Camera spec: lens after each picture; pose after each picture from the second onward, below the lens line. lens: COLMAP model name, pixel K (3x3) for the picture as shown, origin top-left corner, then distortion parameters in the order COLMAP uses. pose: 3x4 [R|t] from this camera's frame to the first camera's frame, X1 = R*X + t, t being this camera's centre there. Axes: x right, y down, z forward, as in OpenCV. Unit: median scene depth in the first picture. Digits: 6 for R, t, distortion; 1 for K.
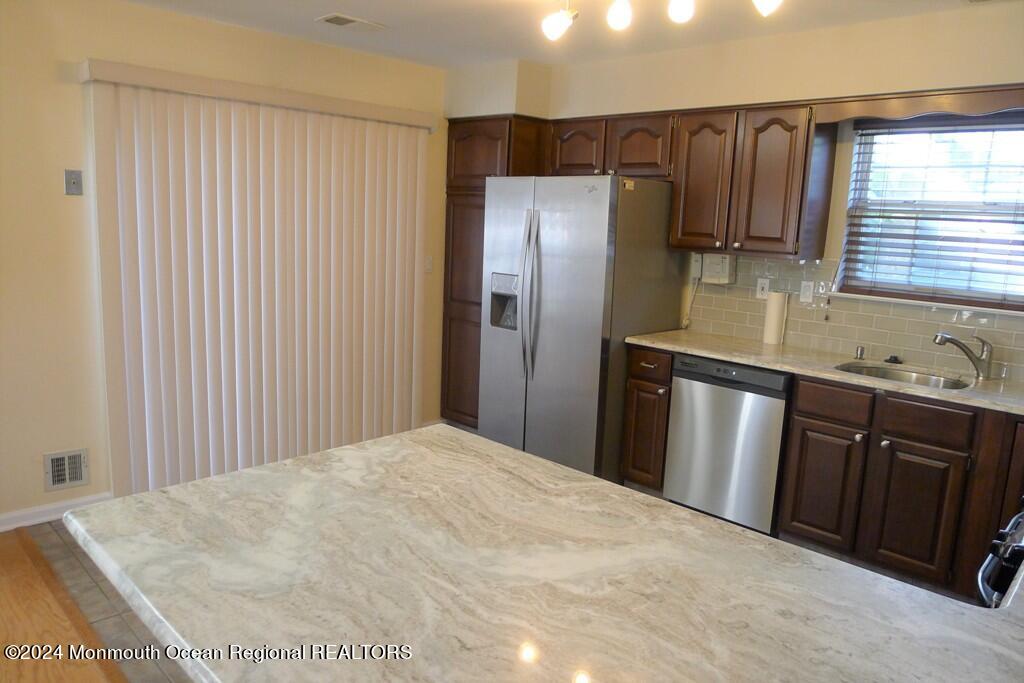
lens RADIAL K [[704.8, 0, 512.0], [0, 704.8, 341.5], [0, 0, 1]] dist [-0.045646, -0.000672]
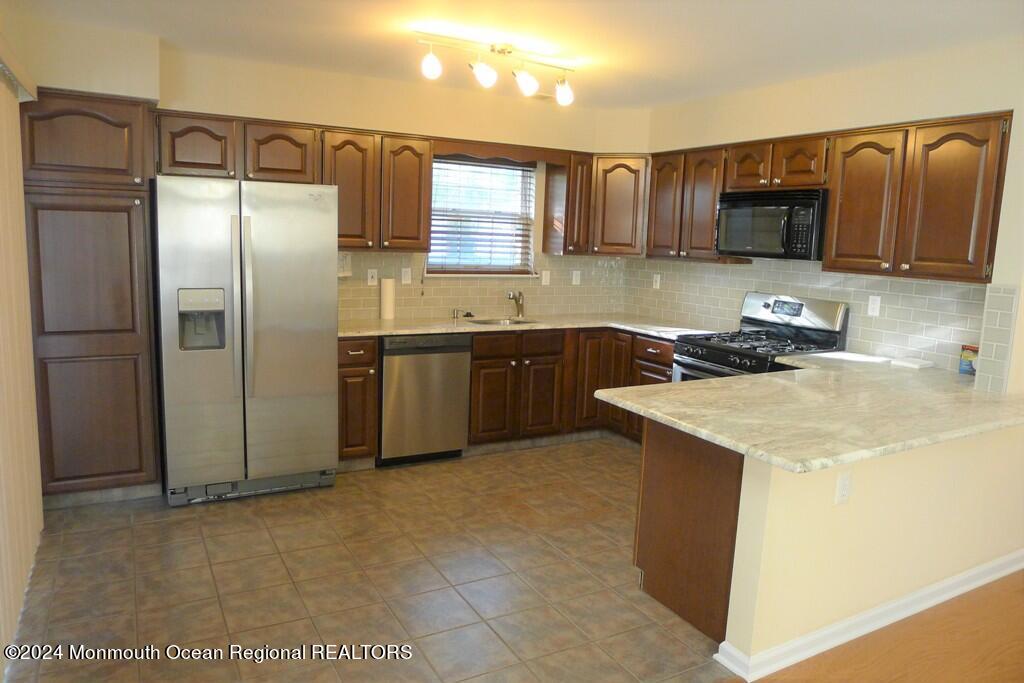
lens RADIAL K [[700.0, 0, 512.0], [0, 700.0, 341.5], [0, 0, 1]] dist [-0.069342, 0.000805]
pose [[0.284292, -0.174993, 0.942632, -0.858270], [0.138374, 0.980396, 0.140271, -0.115755], [-0.948699, 0.090557, 0.302934, 0.449597]]
